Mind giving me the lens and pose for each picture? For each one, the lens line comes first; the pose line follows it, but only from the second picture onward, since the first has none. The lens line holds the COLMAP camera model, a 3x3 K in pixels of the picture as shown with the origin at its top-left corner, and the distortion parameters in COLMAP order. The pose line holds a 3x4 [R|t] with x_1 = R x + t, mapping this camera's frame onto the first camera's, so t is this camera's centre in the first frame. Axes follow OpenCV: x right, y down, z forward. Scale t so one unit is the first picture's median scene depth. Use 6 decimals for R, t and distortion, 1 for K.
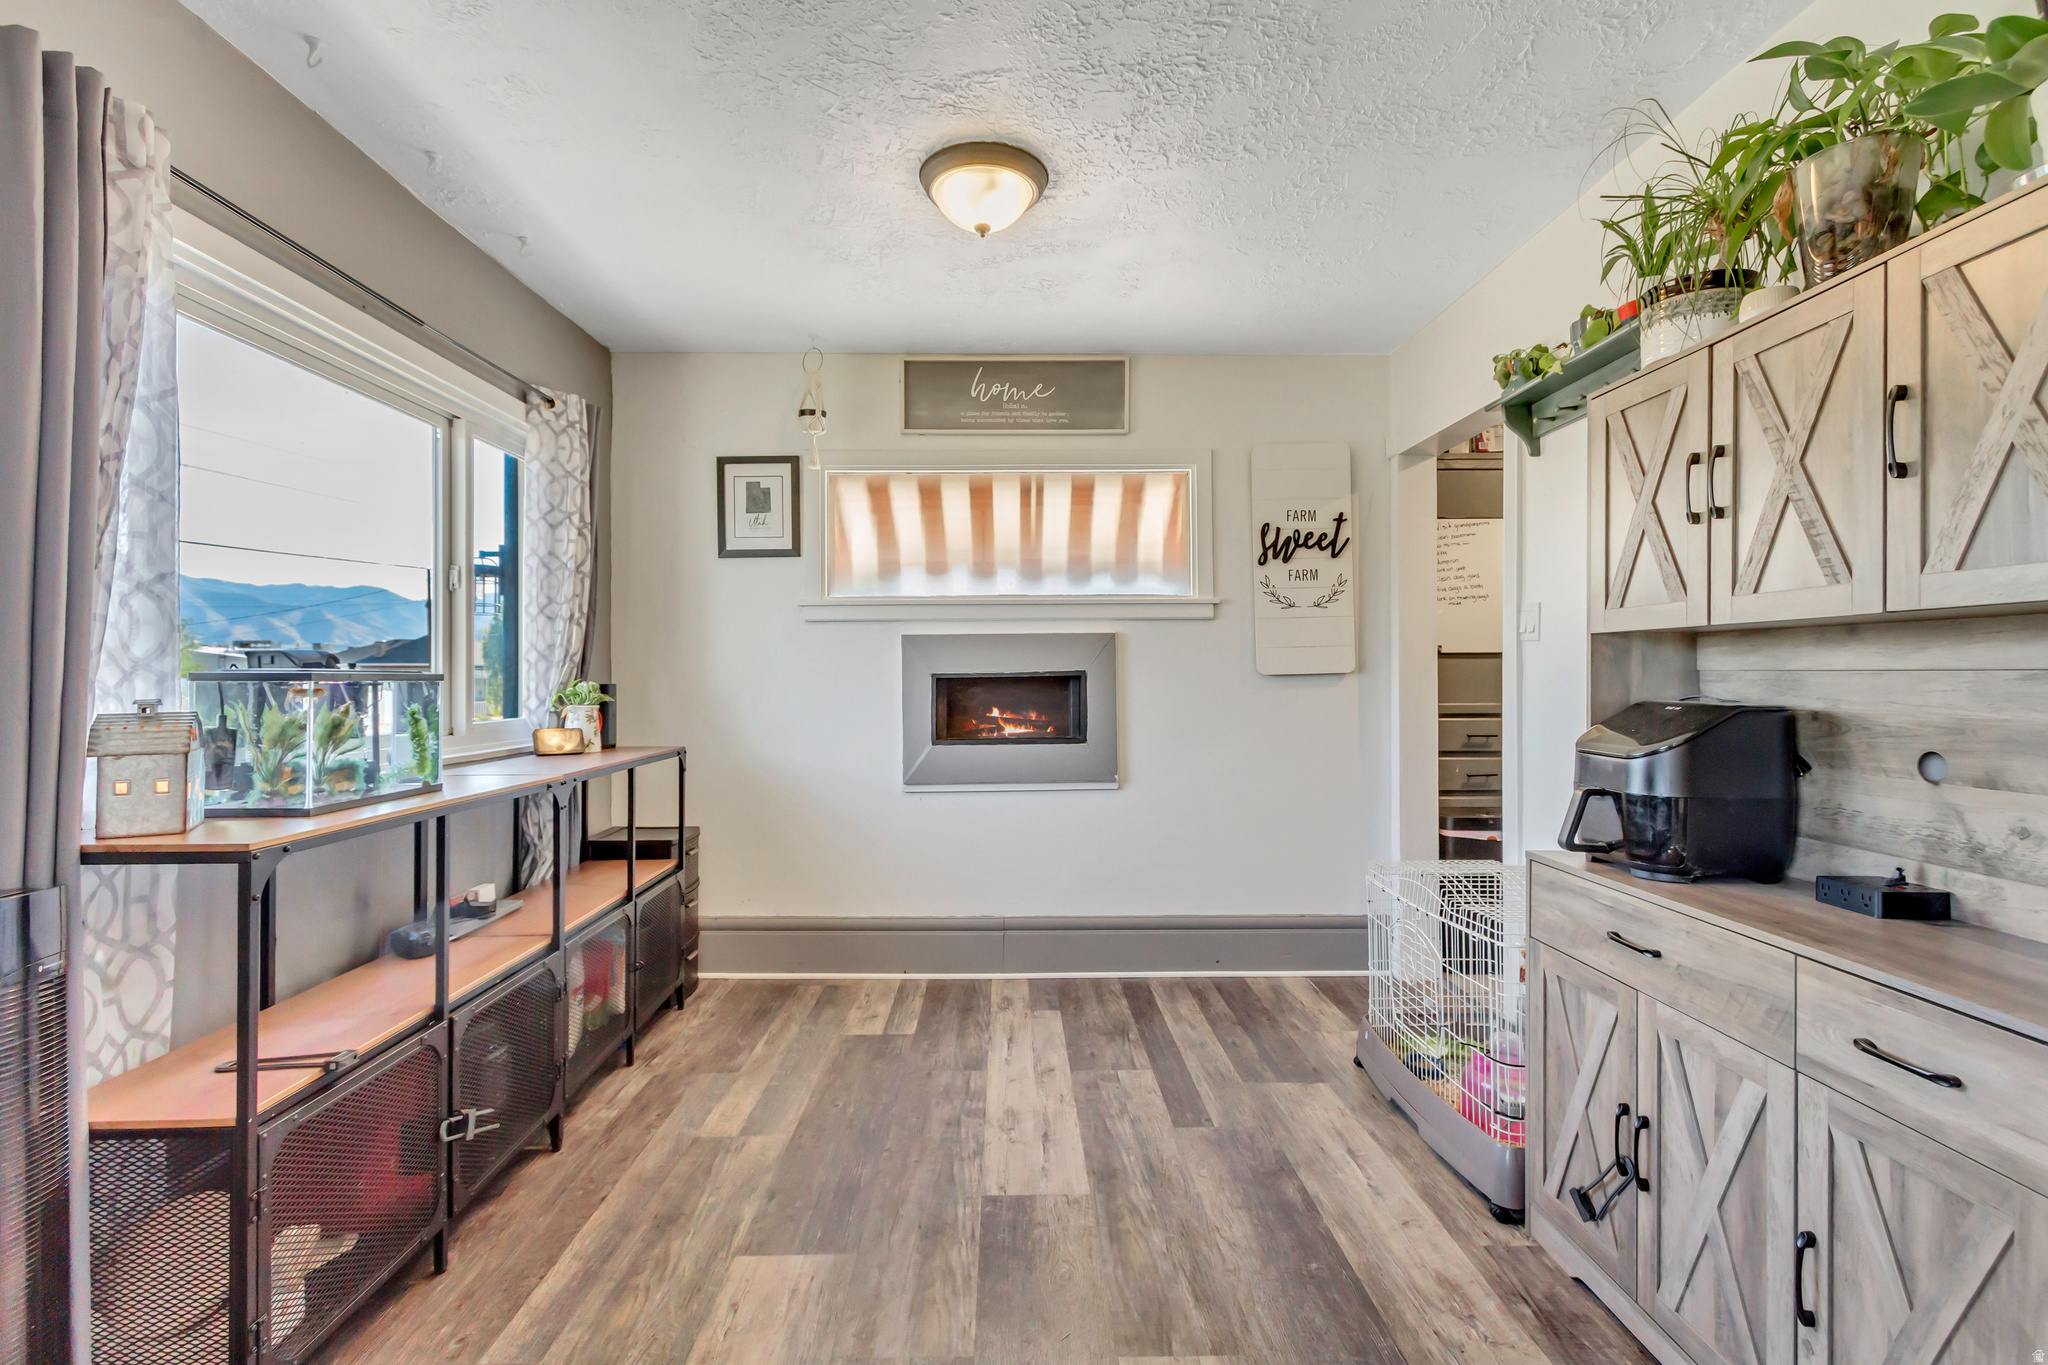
lens RADIAL K [[937.1, 0, 1027.7], [0, 937.1, 676.3], [0, 0, 1]] dist [0.008996, -0.002739]
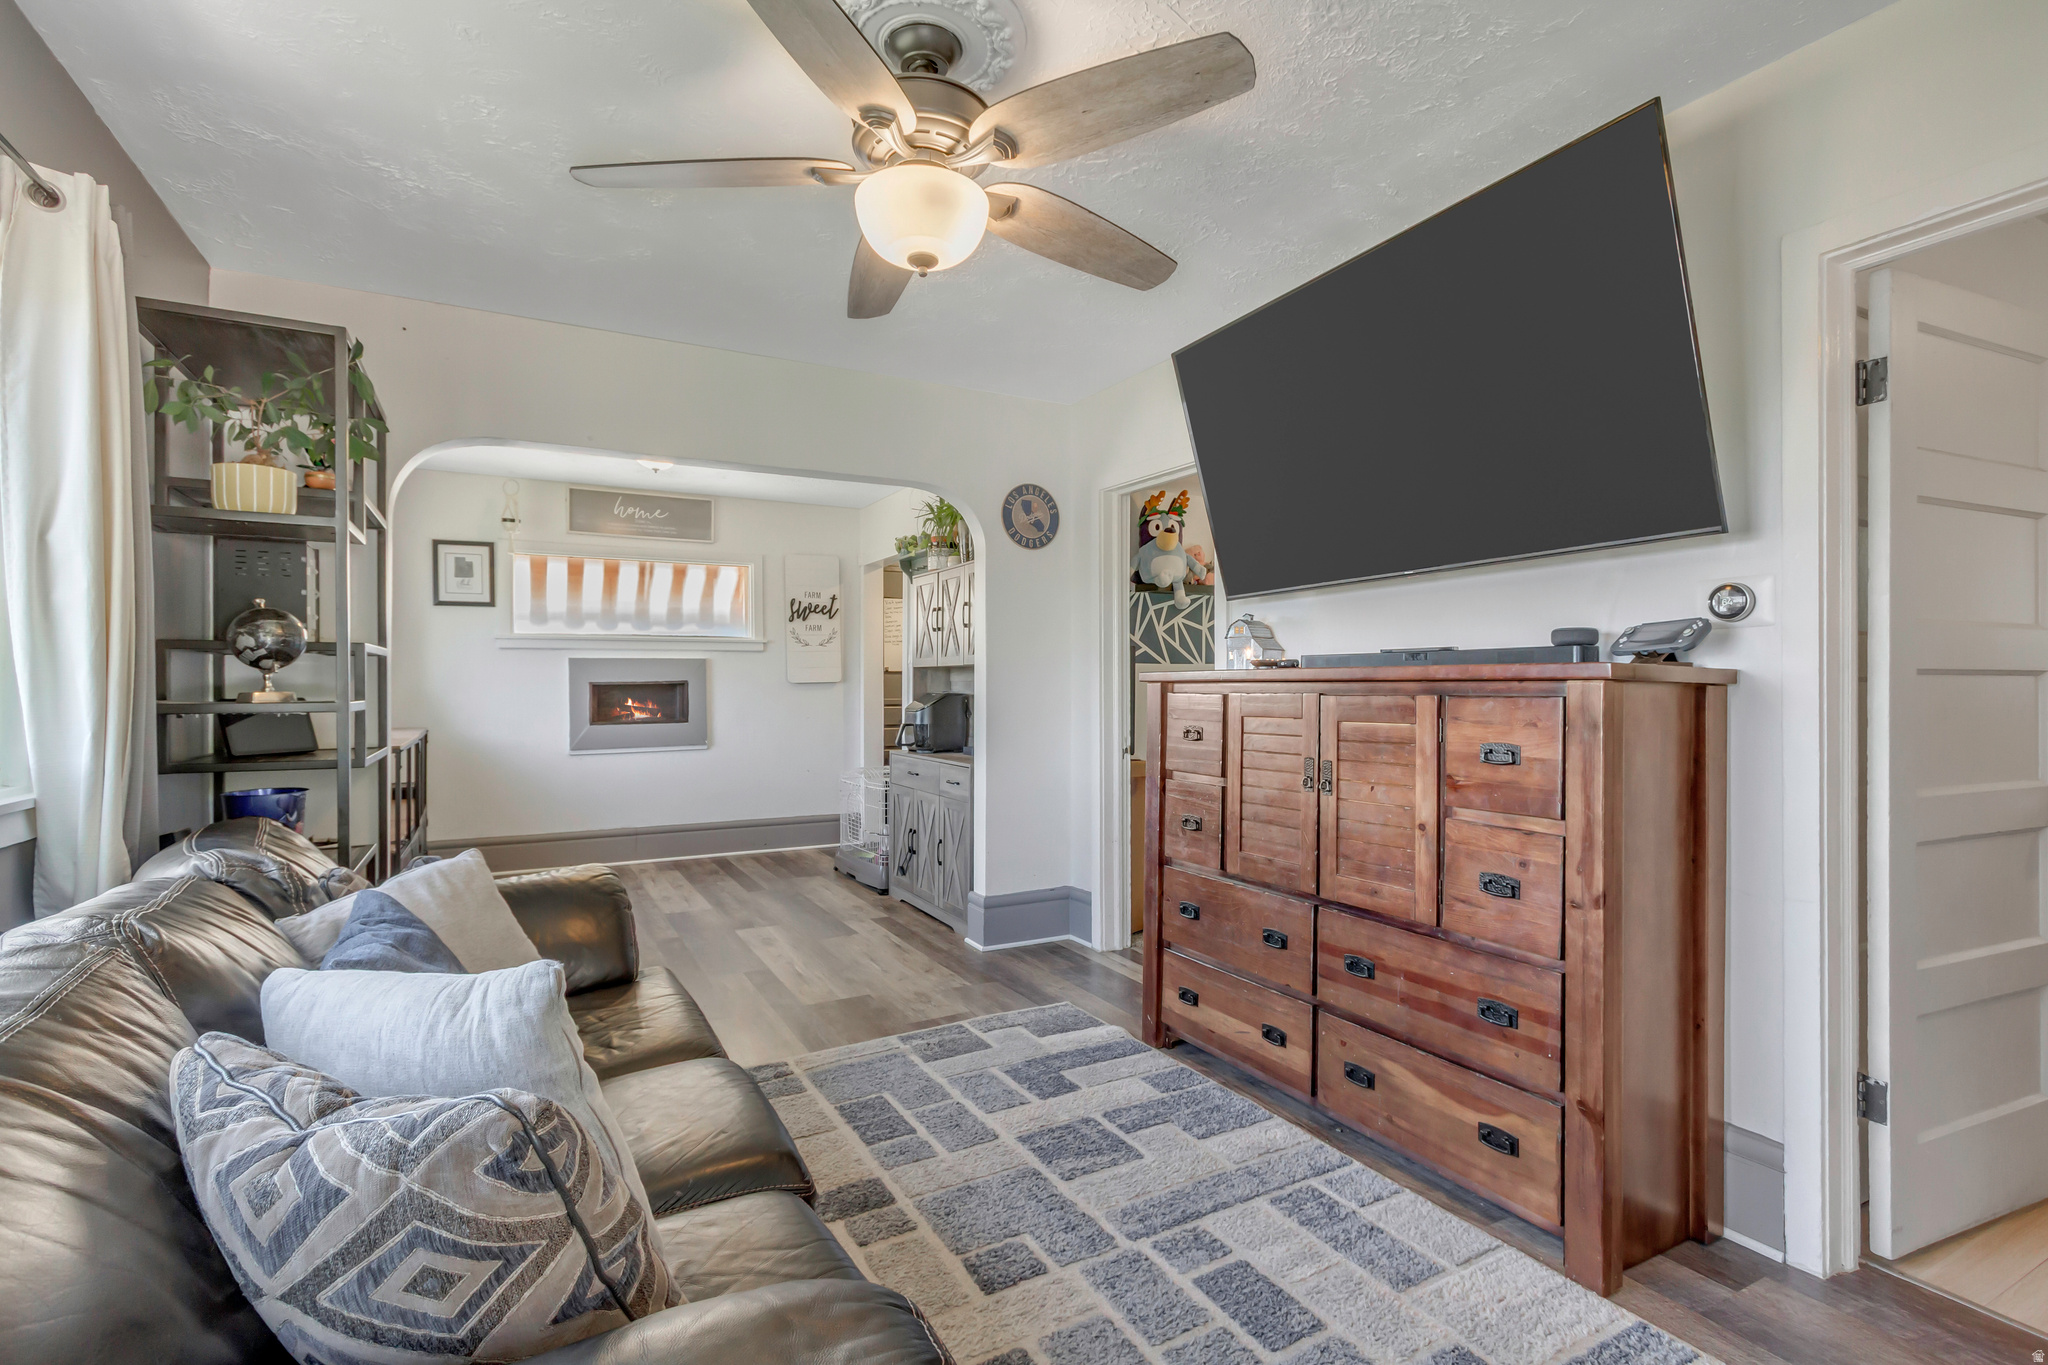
lens RADIAL K [[937.1, 0, 1017.6], [0, 937.1, 679.8], [0, 0, 1]] dist [0.008996, -0.002739]
pose [[0.888603, 0.002515, 0.458670, -0.189017], [-0.000301, 0.999988, -0.004899, 0.001105], [-0.458677, 0.004215, 0.888593, -0.800227]]
